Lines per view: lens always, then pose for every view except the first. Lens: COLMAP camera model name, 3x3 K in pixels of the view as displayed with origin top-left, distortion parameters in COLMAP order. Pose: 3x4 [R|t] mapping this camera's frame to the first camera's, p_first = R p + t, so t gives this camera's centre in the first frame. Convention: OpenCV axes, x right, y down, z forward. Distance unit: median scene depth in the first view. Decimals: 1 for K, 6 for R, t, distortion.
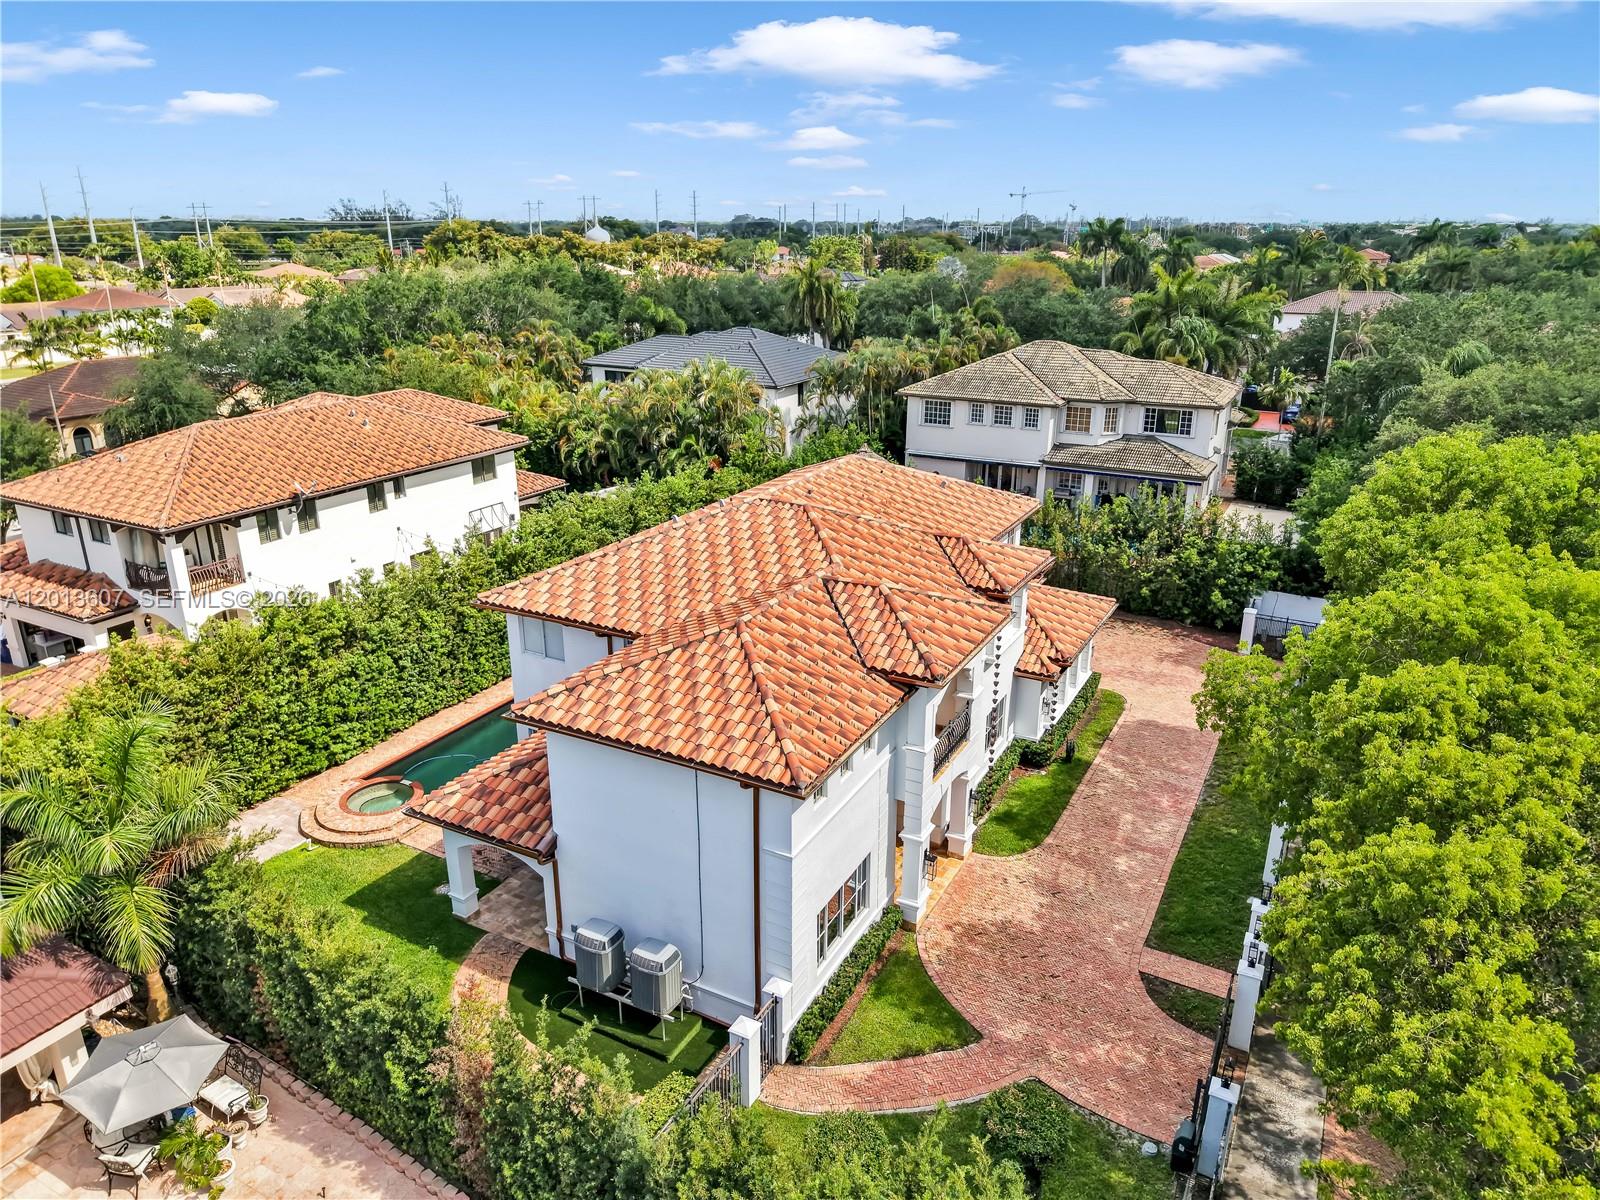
lens RADIAL K [[1059.7, 0, 794.3], [0, 1059.7, 588.7], [0, 0, 1]] dist [0.000411, -0.002787]
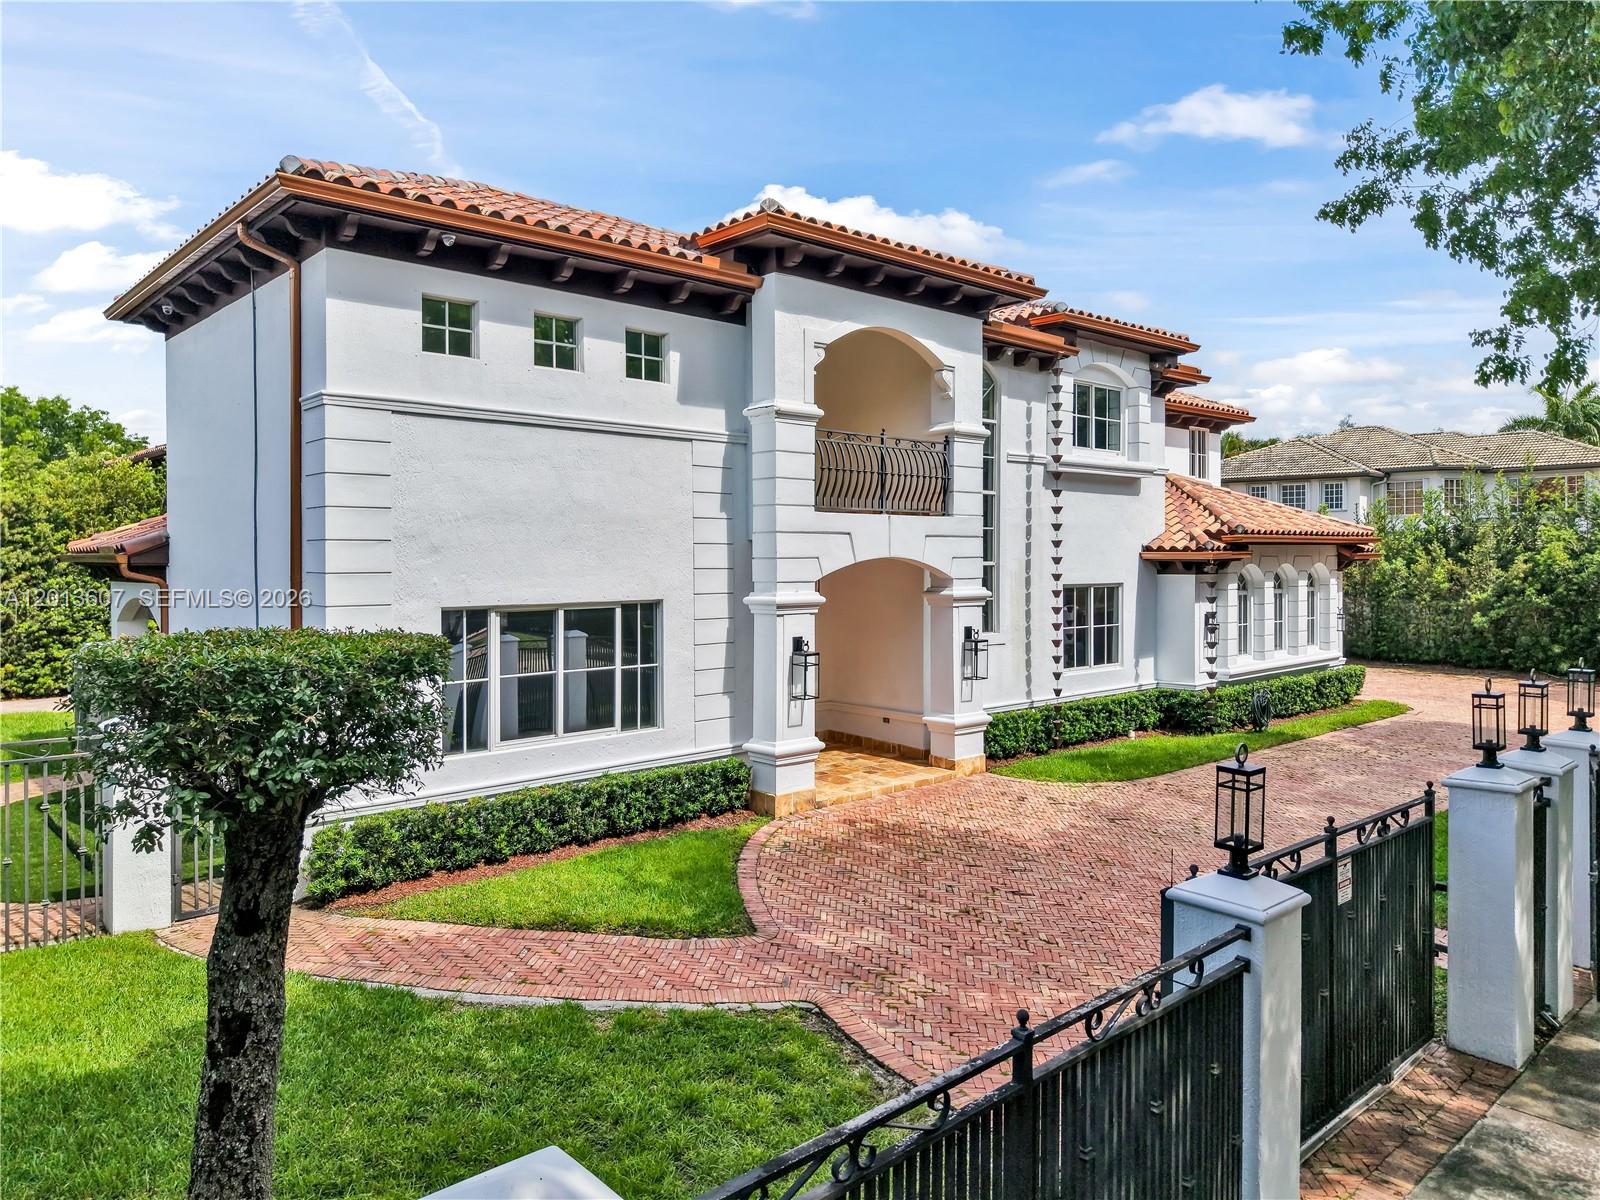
lens RADIAL K [[1059.7, 0, 801.8], [0, 1059.7, 554.2], [0, 0, 1]] dist [0.000411, -0.002787]
pose [[0.942115, -0.004655, -0.335258, 0.162758], [-0.102813, 0.947724, -0.302075, 0.199646], [0.319138, 0.319059, 0.892386, 0.294321]]
